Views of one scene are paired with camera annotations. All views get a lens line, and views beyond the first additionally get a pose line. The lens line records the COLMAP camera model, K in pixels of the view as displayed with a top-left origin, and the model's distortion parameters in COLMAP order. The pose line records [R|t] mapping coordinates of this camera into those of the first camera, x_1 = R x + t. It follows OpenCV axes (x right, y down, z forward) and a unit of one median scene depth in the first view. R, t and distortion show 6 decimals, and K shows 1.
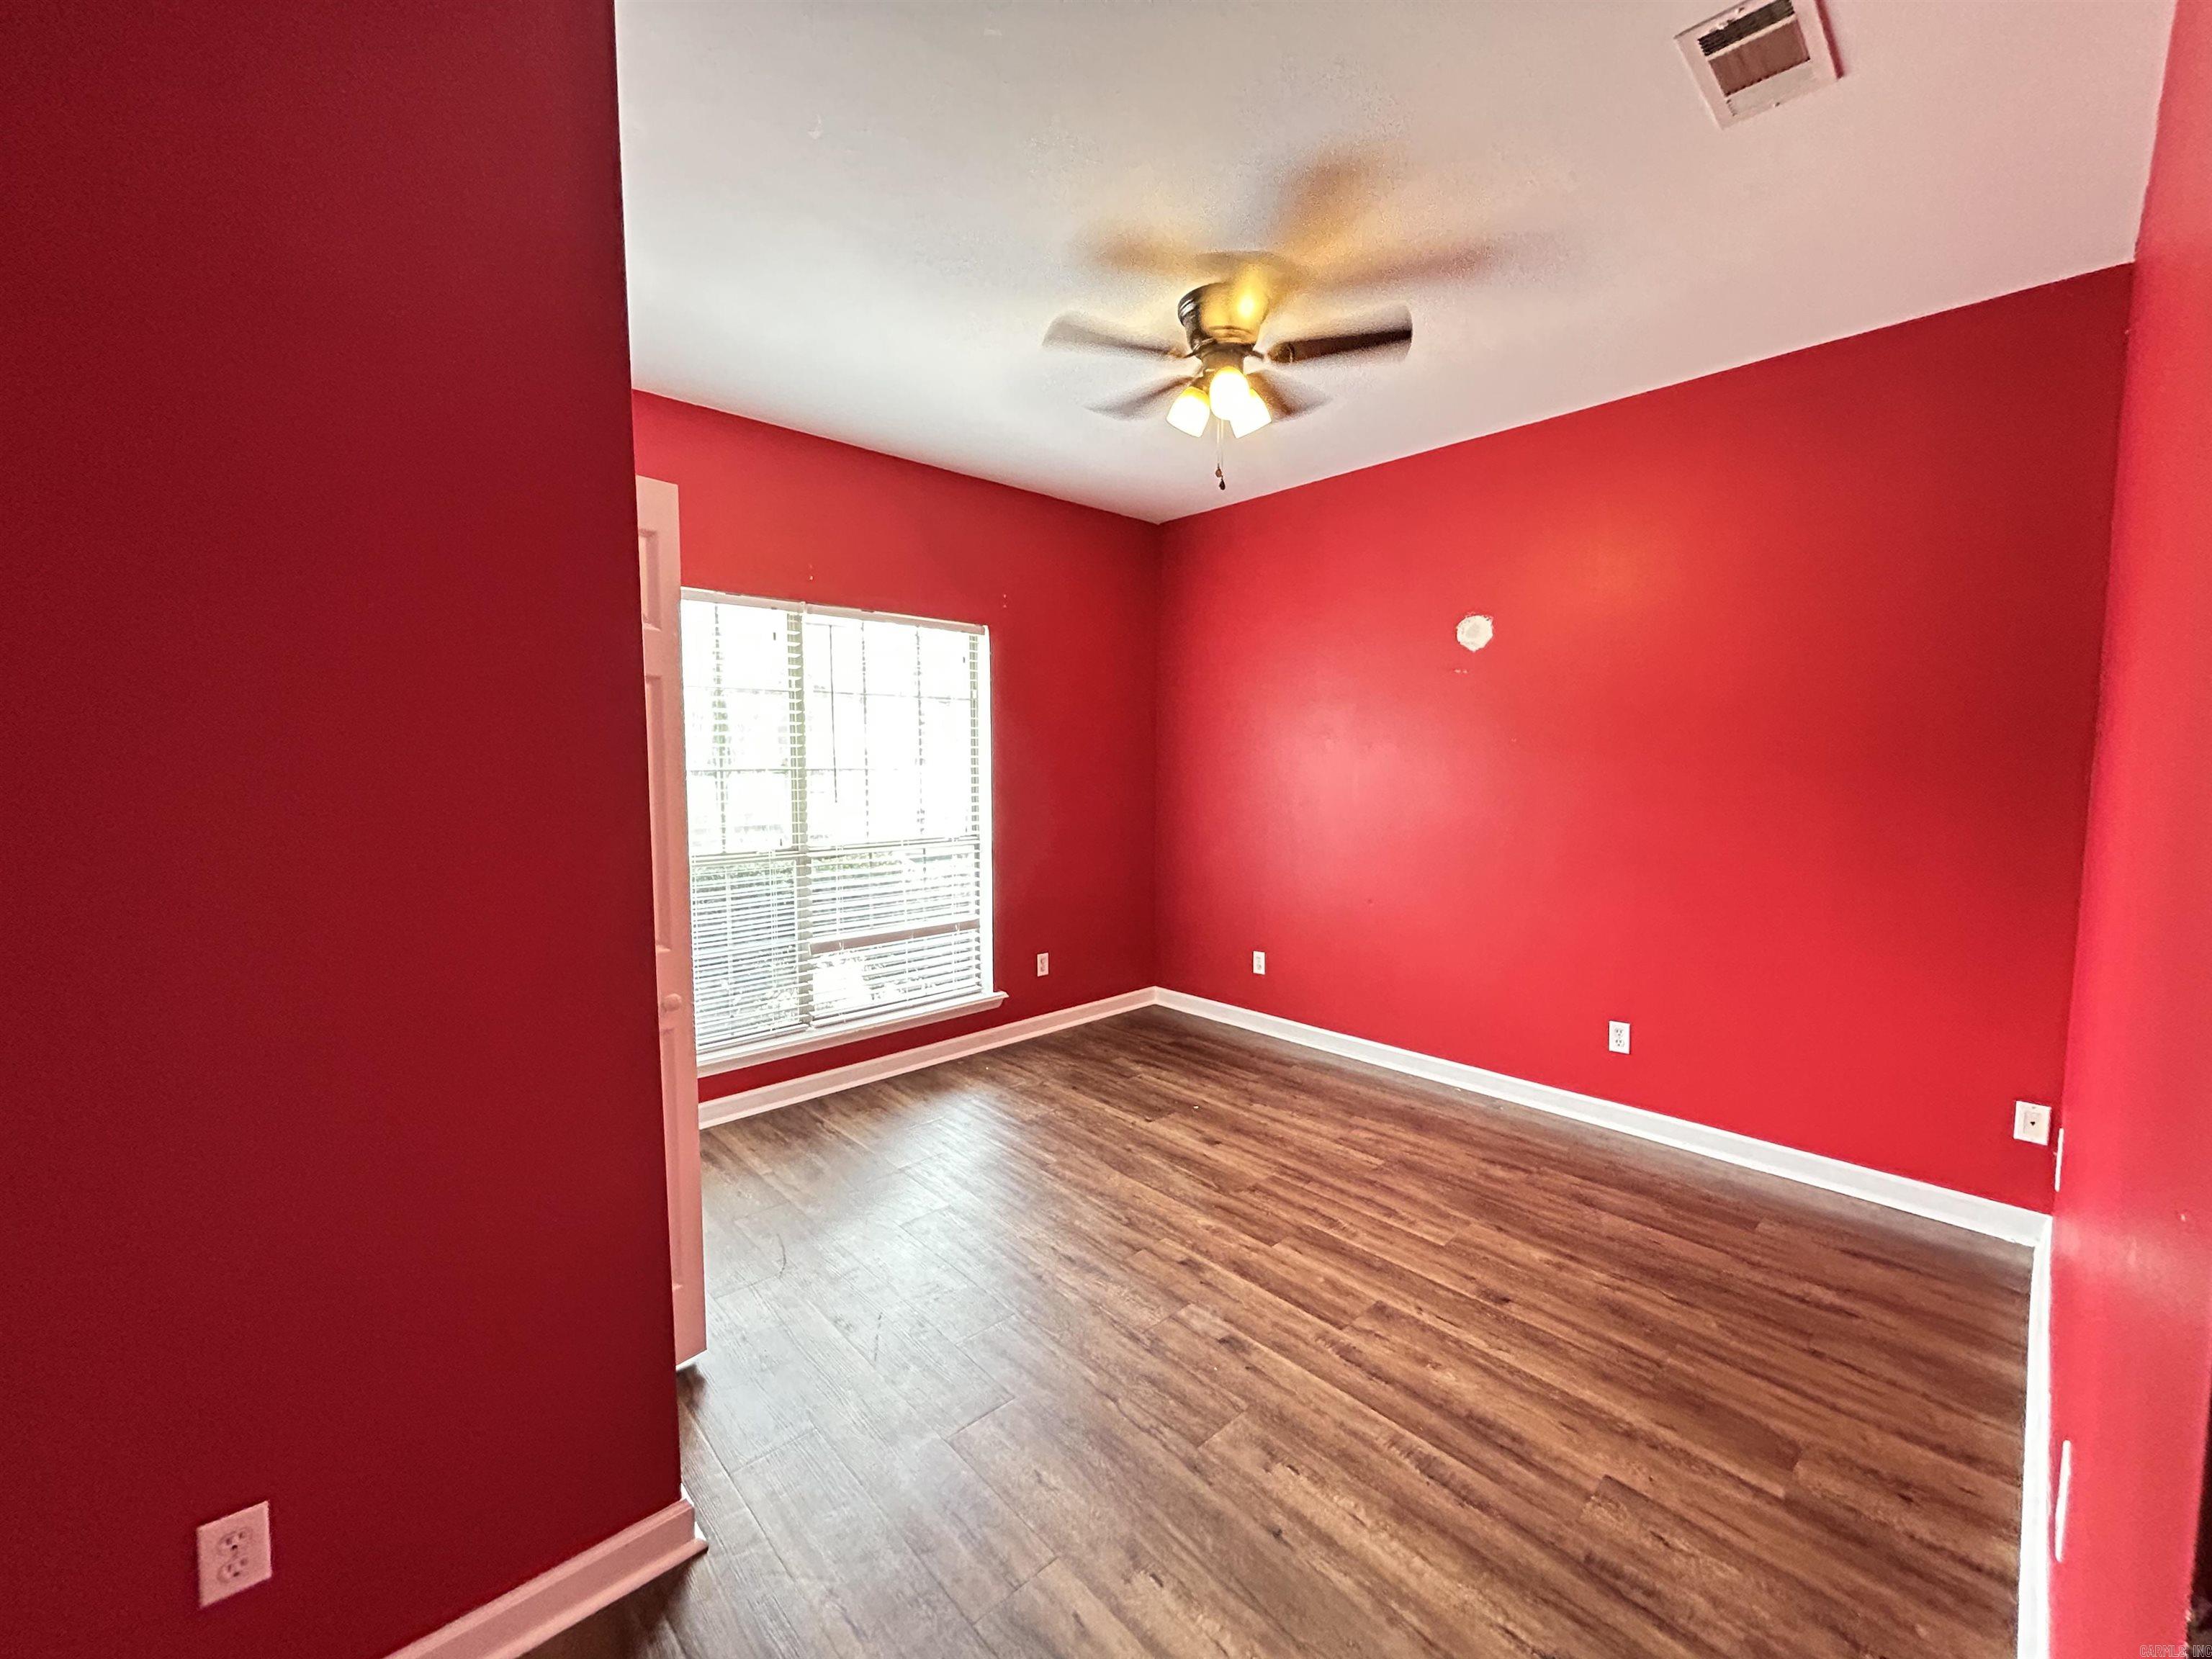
lens RADIAL K [[892.2, 0, 1112.7], [0, 892.2, 818.7], [0, 0, 1]] dist [0.003452, -0.000175]
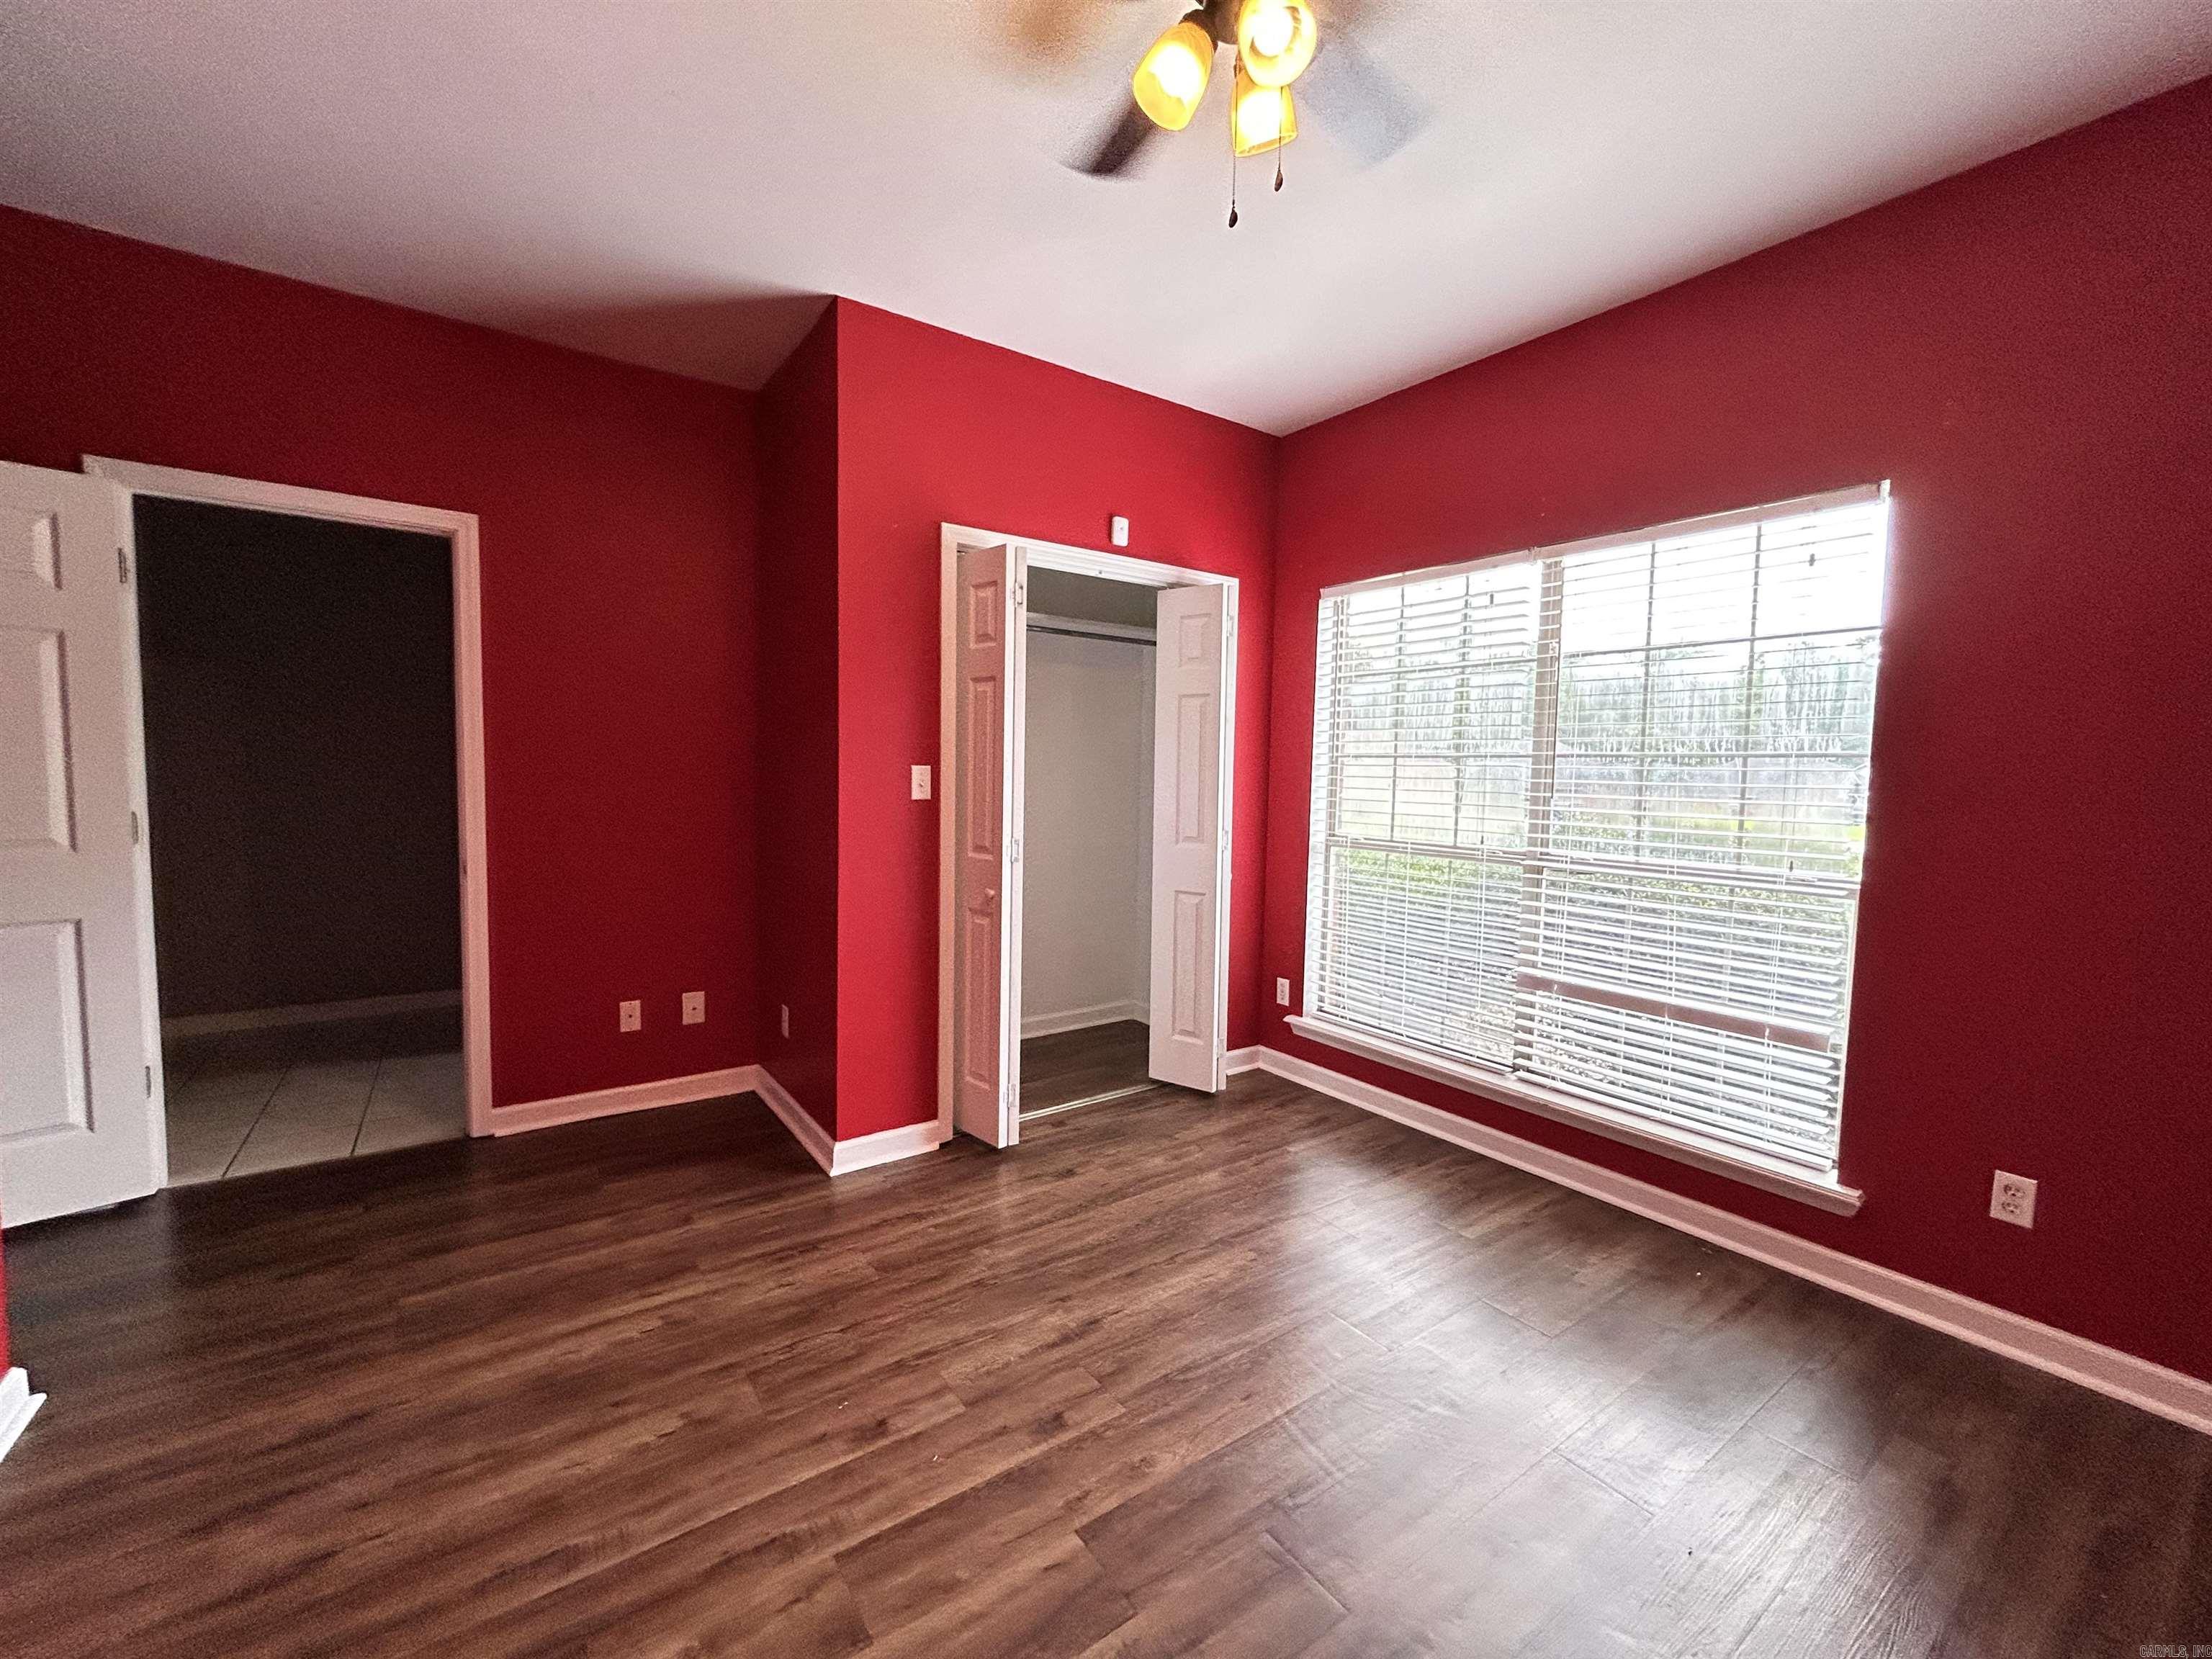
lens RADIAL K [[892.2, 0, 1112.0], [0, 892.2, 832.8], [0, 0, 1]] dist [0.003452, -0.000175]
pose [[-0.127818, 0.068310, -0.989442, 0.777337], [-0.088377, 0.992872, 0.079963, -0.025925], [0.987852, 0.097665, -0.120870, 1.130356]]
